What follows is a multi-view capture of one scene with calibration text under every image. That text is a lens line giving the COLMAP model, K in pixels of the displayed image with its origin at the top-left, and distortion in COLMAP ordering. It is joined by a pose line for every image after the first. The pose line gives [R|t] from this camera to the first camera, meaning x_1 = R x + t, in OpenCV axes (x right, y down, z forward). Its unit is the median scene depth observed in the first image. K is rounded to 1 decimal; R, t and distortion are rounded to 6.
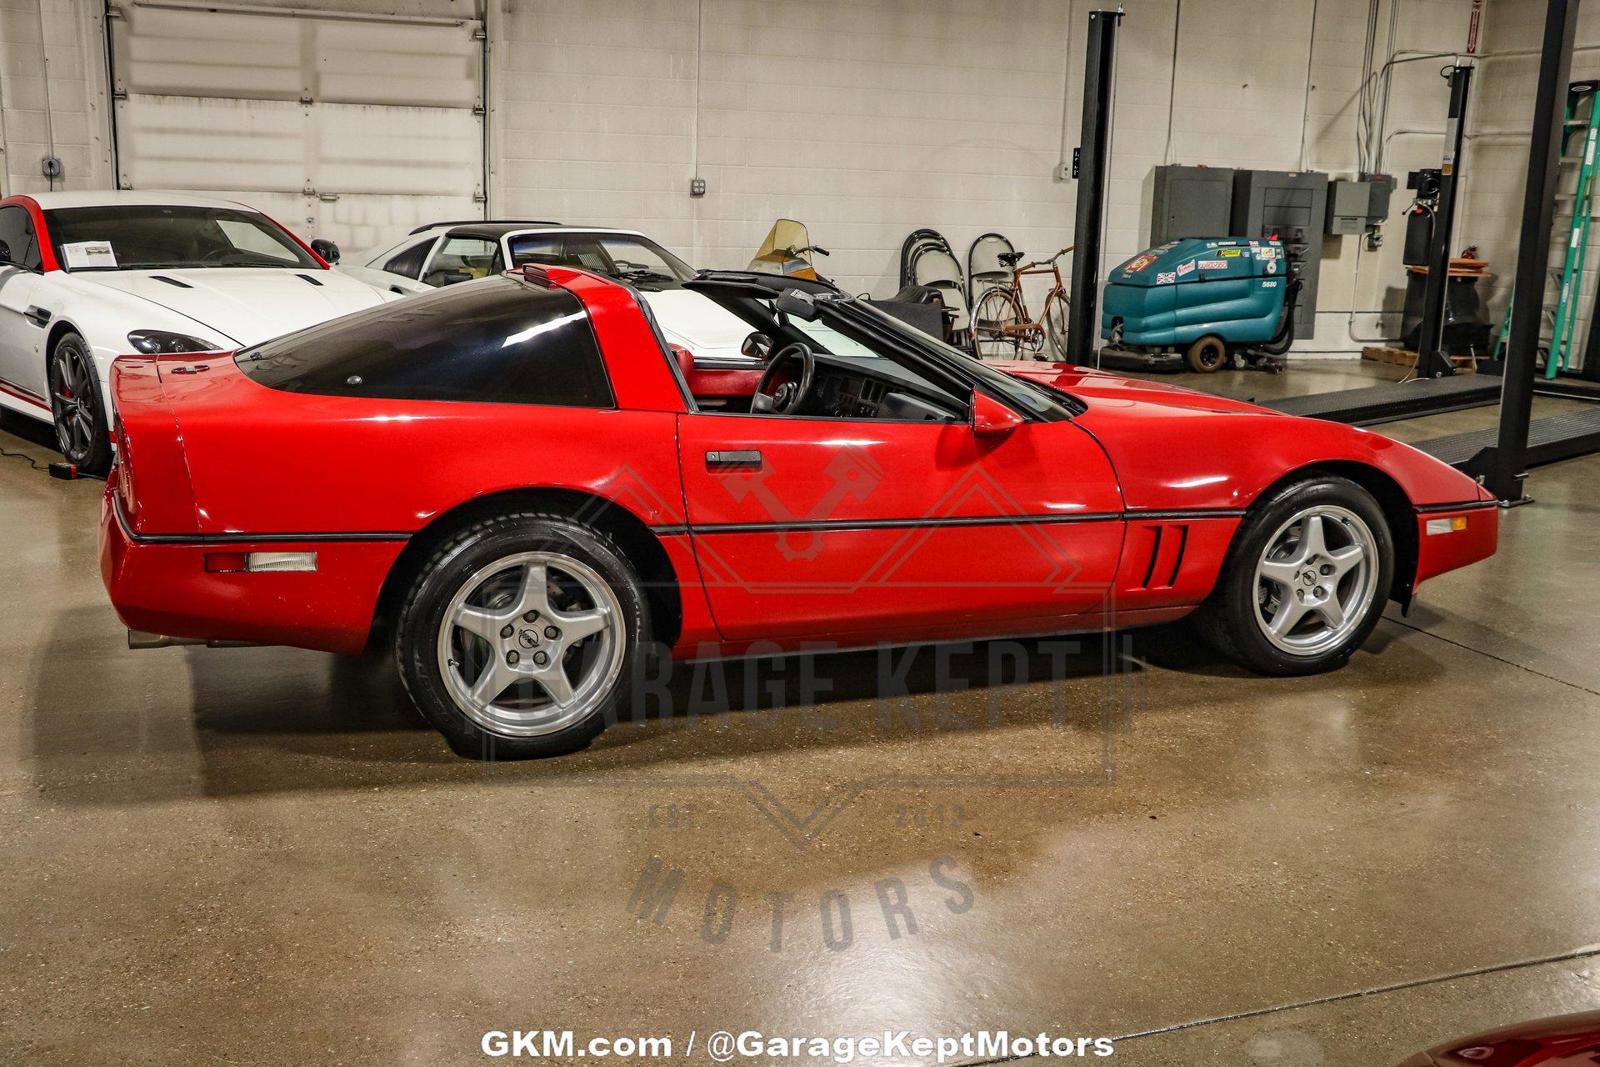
lens RADIAL K [[1545.5, 0, 800.0], [0, 1545.5, 533.5], [0, 0, 1]] dist [-0.123628, 0.221817]
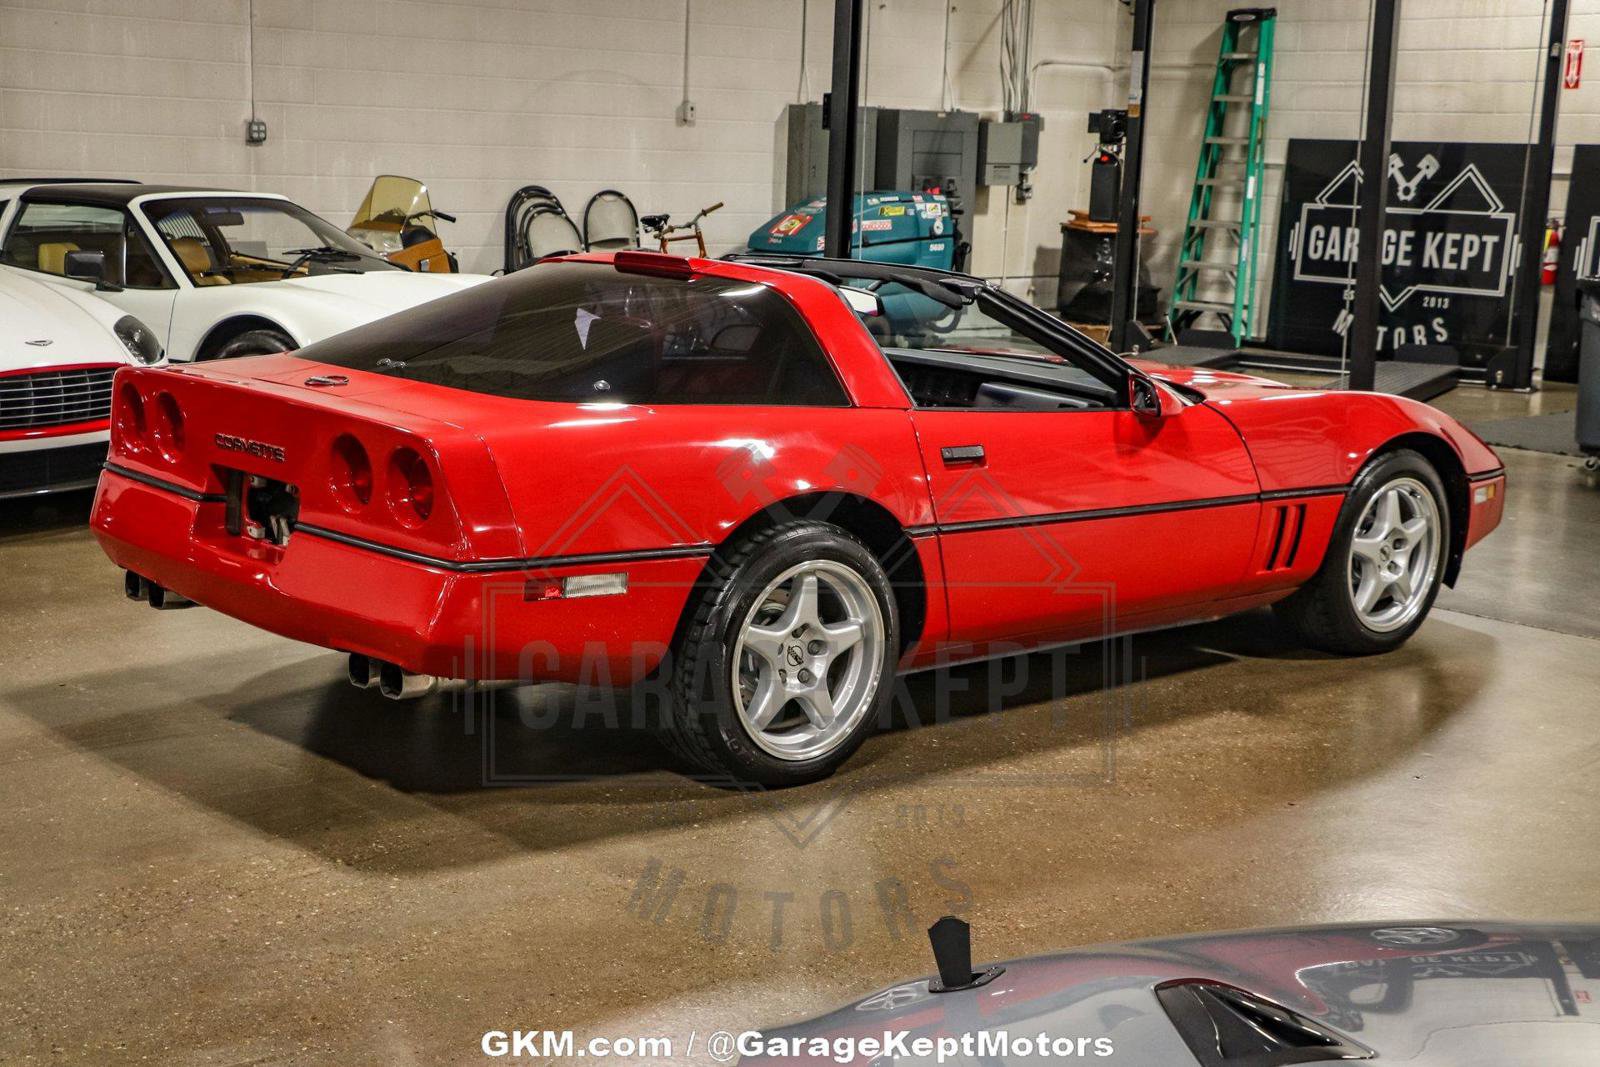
lens RADIAL K [[2080.8, 0, 800.0], [0, 2080.8, 533.5], [0, 0, 1]] dist [0.023765, 0.060029]
pose [[0.945199, -0.057321, 0.321423, -0.143714], [0.064886, 0.997810, -0.012864, 0.002751], [-0.319981, 0.033015, 0.946848, -0.050138]]
